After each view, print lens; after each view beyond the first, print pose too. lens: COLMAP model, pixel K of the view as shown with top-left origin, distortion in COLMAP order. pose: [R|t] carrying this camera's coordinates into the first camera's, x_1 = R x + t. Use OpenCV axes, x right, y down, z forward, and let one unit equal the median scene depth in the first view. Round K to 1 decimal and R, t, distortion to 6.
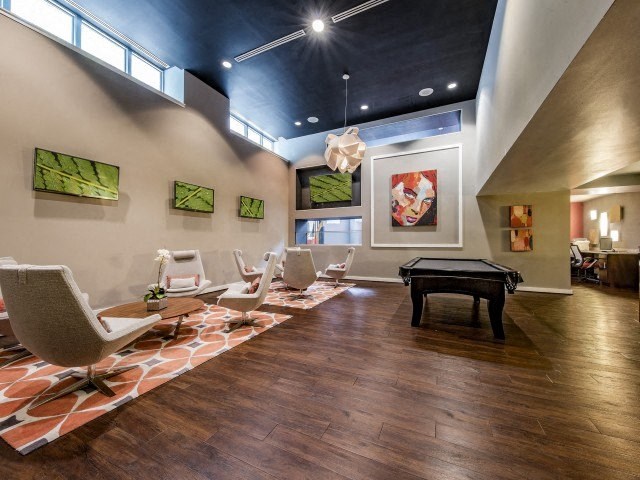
lens RADIAL K [[249.6, 0, 320.6], [0, 249.6, 242.3], [0, 0, 1]] dist [-0.001816, -0.000580]
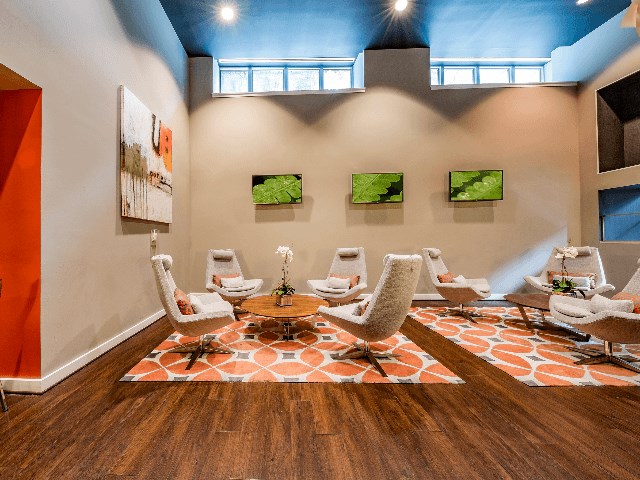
lens RADIAL K [[249.6, 0, 320.0], [0, 249.6, 237.5], [0, 0, 1]] dist [-0.001816, -0.000580]
pose [[0.395753, -0.015377, -0.918228, 0.234062], [0.008276, 0.999879, -0.013177, 0.006595], [0.918320, -0.002385, 0.395832, 0.515482]]
